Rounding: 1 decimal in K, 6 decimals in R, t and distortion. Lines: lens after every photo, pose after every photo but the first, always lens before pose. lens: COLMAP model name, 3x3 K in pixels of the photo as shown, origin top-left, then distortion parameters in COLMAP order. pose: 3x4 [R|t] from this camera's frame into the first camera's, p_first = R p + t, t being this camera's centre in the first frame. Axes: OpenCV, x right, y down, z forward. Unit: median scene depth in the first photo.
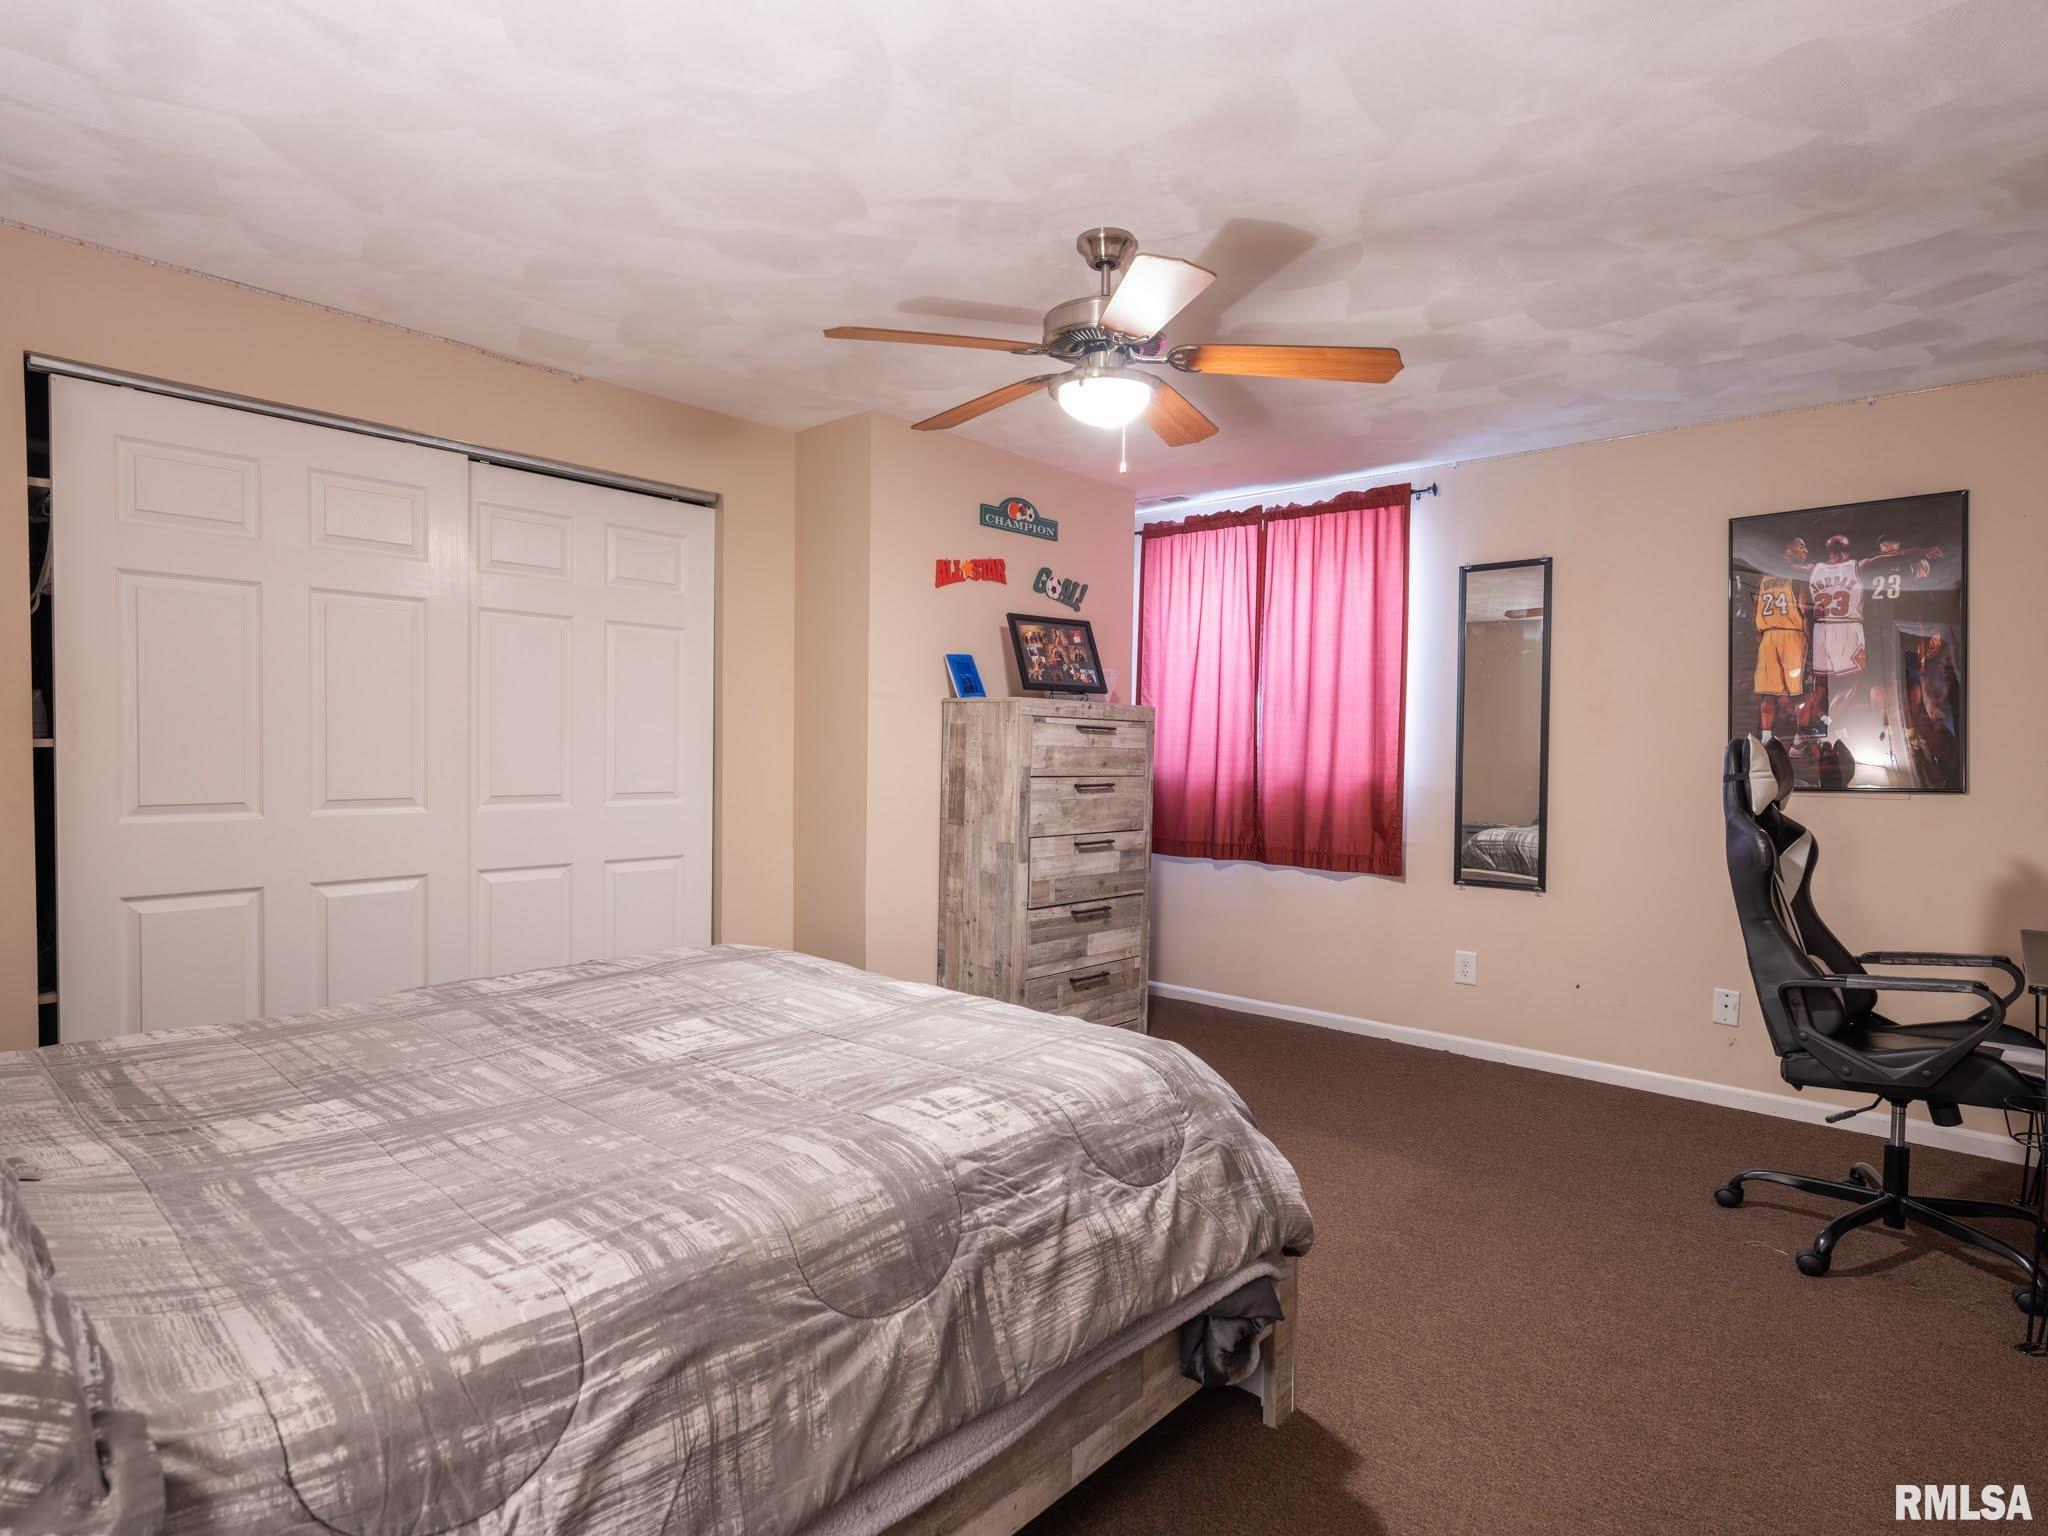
lens RADIAL K [[1114.5, 0, 1013.4], [0, 1114.5, 774.6], [0, 0, 1]] dist [0.002570, -0.003588]
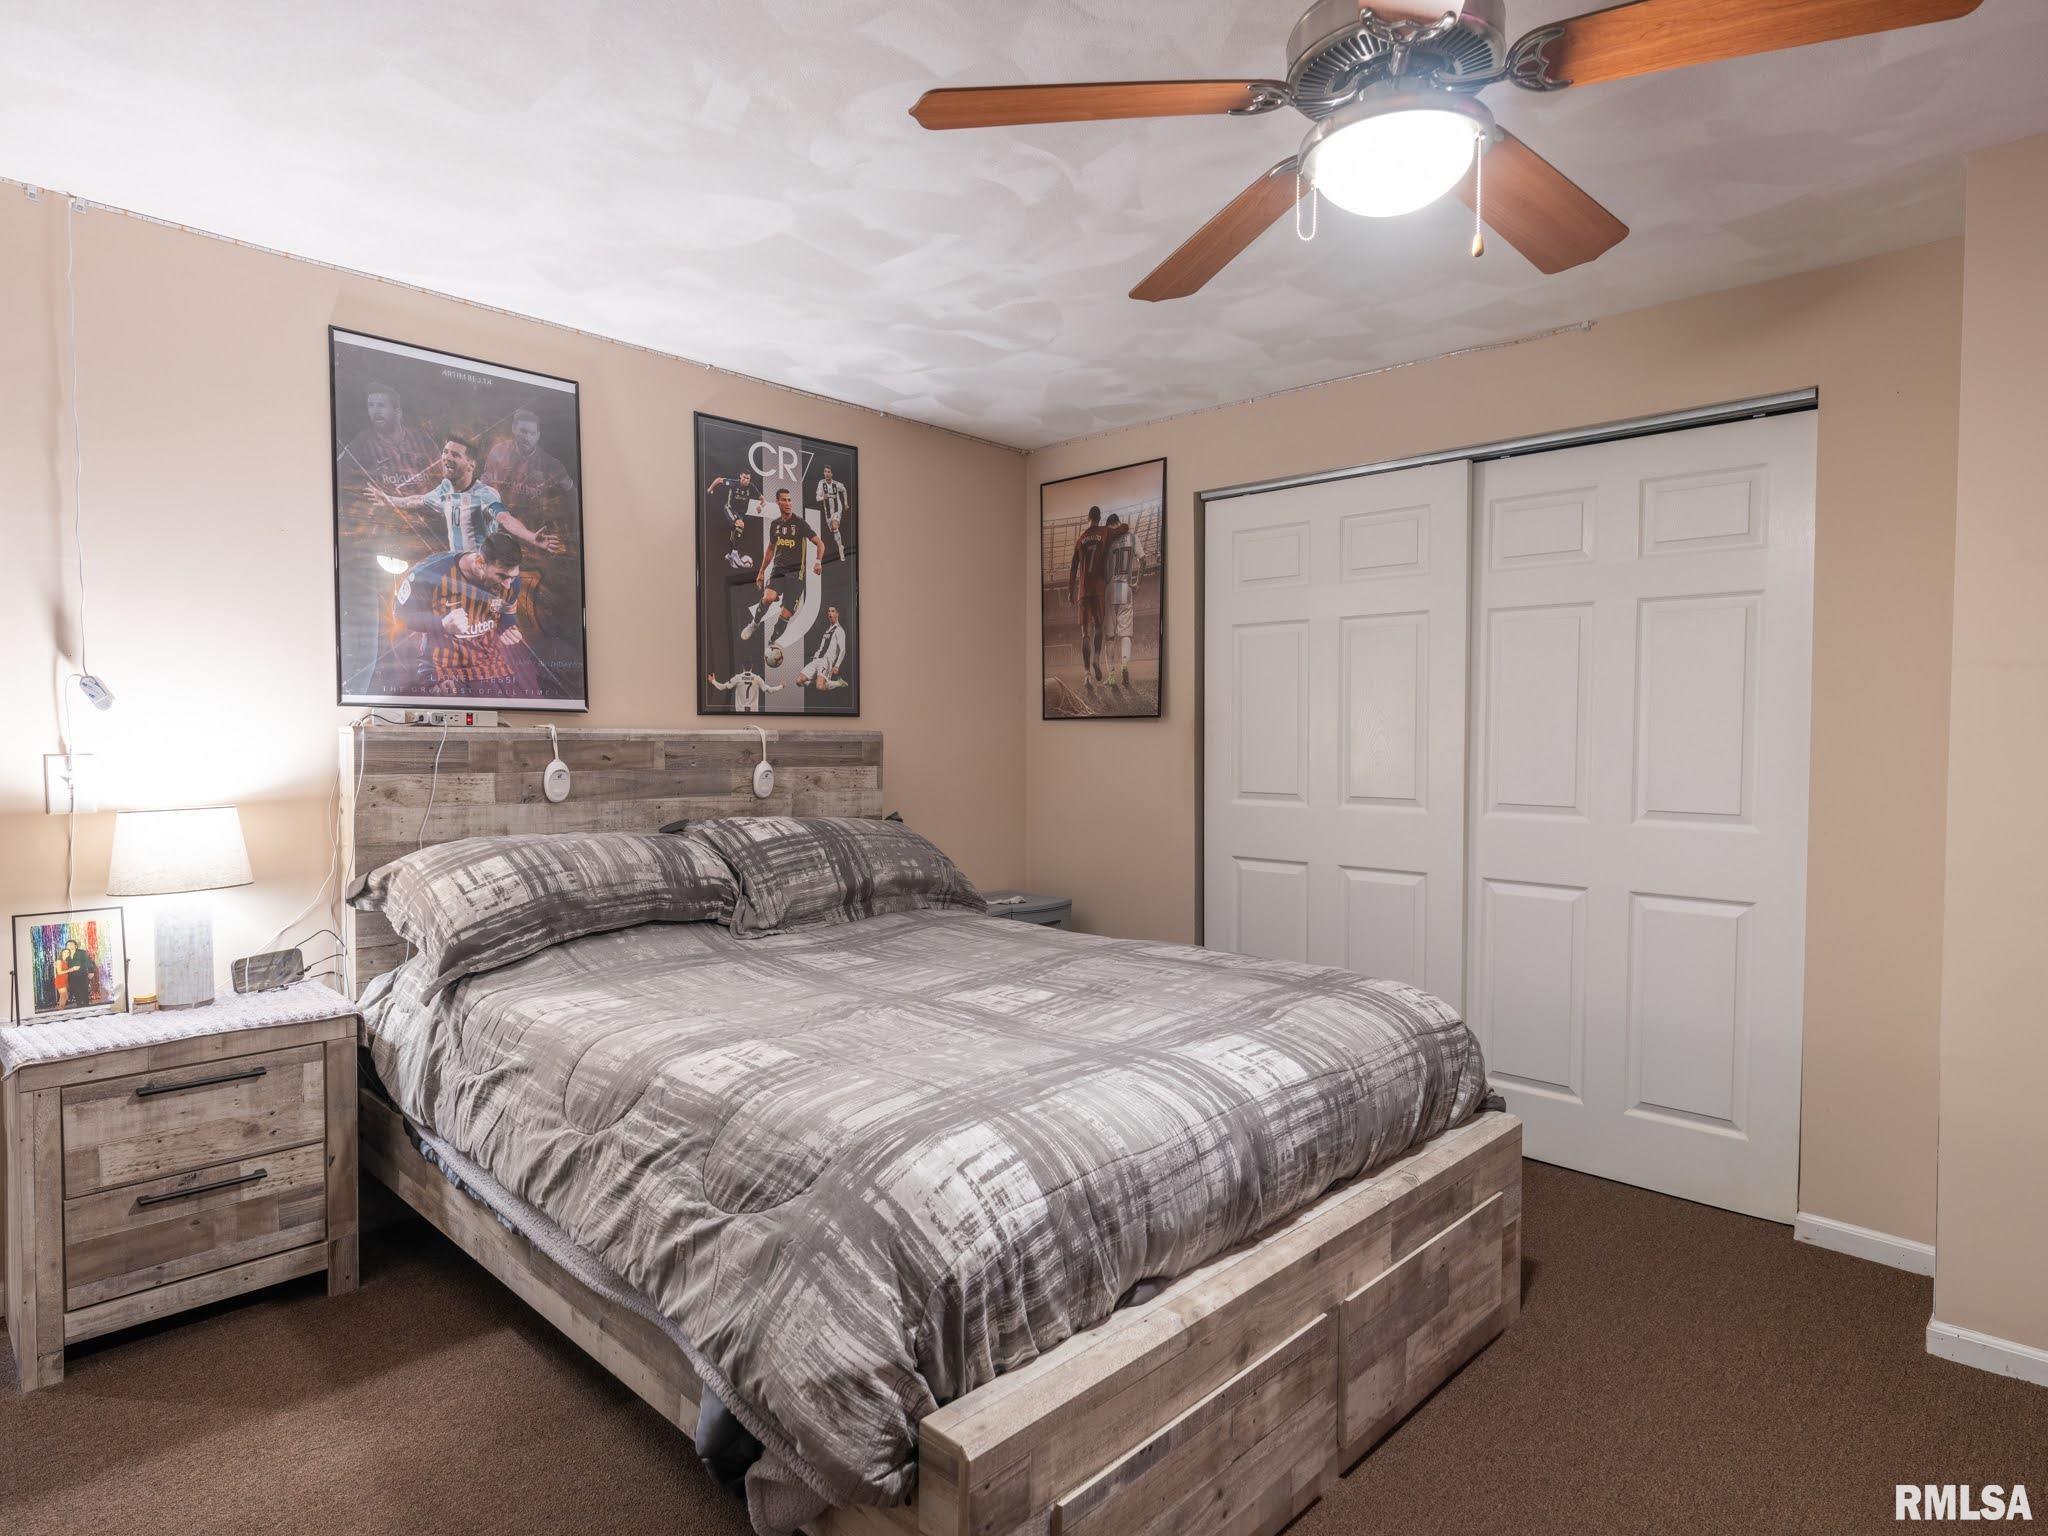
lens RADIAL K [[1155.8, 0, 1022.7], [0, 1155.8, 743.7], [0, 0, 1]] dist [0.000046, -0.000833]
pose [[-0.034935, -0.005317, -0.999375, 0.760614], [-0.033451, 0.999432, -0.004148, -0.019492], [0.998830, 0.033285, -0.035093, 0.889851]]
